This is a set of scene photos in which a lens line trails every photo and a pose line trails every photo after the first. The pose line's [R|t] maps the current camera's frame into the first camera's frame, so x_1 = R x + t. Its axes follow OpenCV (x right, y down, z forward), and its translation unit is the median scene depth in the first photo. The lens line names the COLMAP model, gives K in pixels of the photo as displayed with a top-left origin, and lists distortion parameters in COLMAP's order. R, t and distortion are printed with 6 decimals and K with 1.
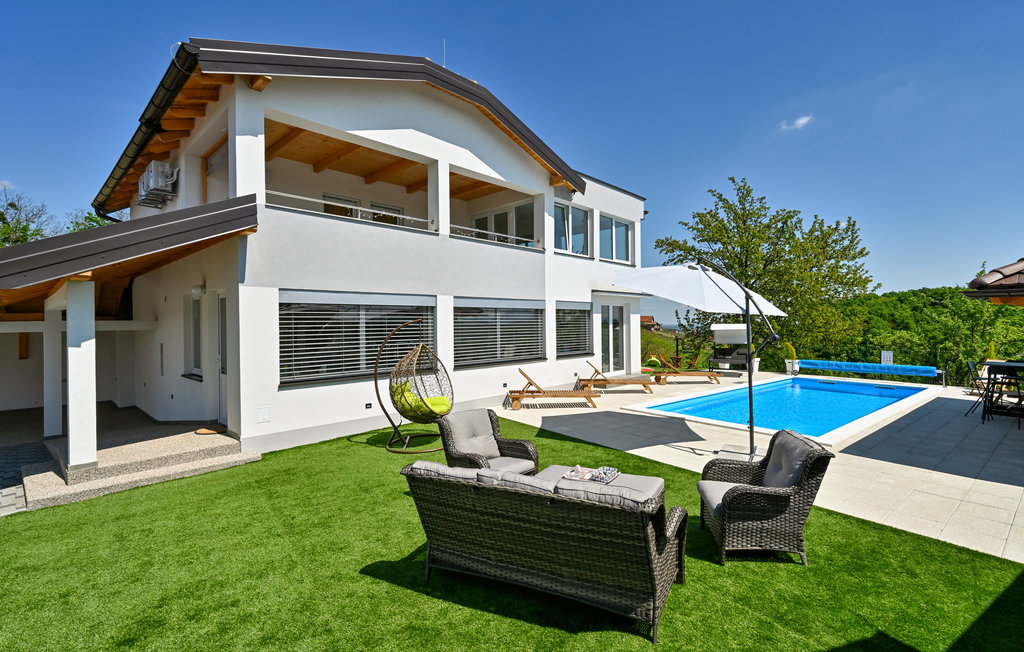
lens RADIAL K [[460.8, 0, 577.0], [0, 460.8, 323.4], [0, 0, 1]] dist [-0.000776, -0.000109]
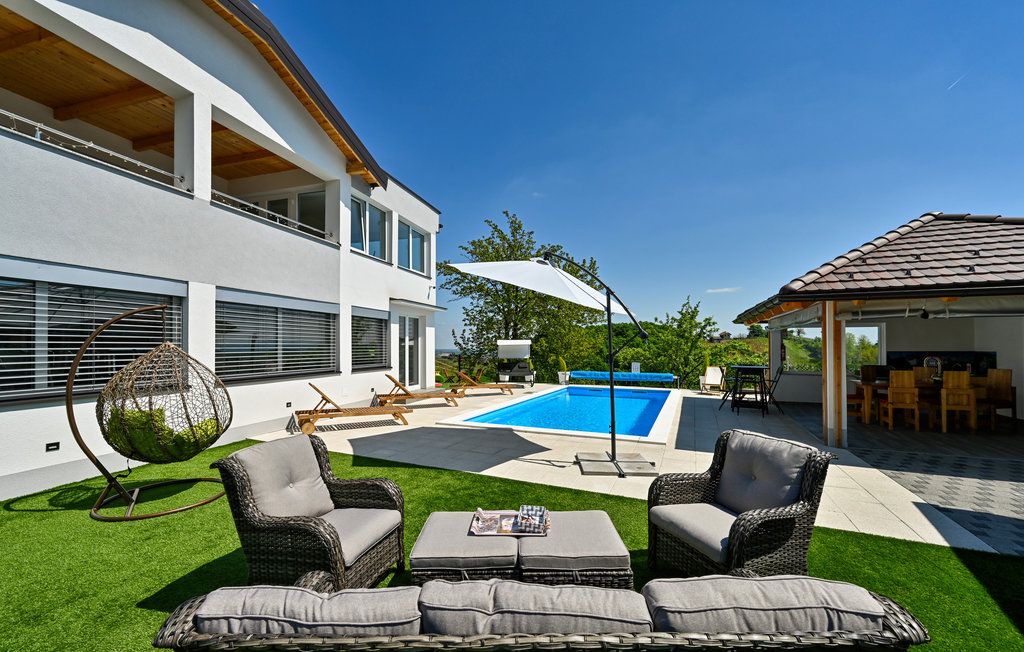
lens RADIAL K [[403.9, 0, 512.4], [0, 403.9, 343.5], [0, 0, 1]] dist [-0.000531, 0.000062]
pose [[0.914815, 0.010495, 0.403736, -0.082134], [-0.005541, 0.999894, -0.013435, 0.033870], [-0.403835, 0.010053, 0.914777, 0.192784]]
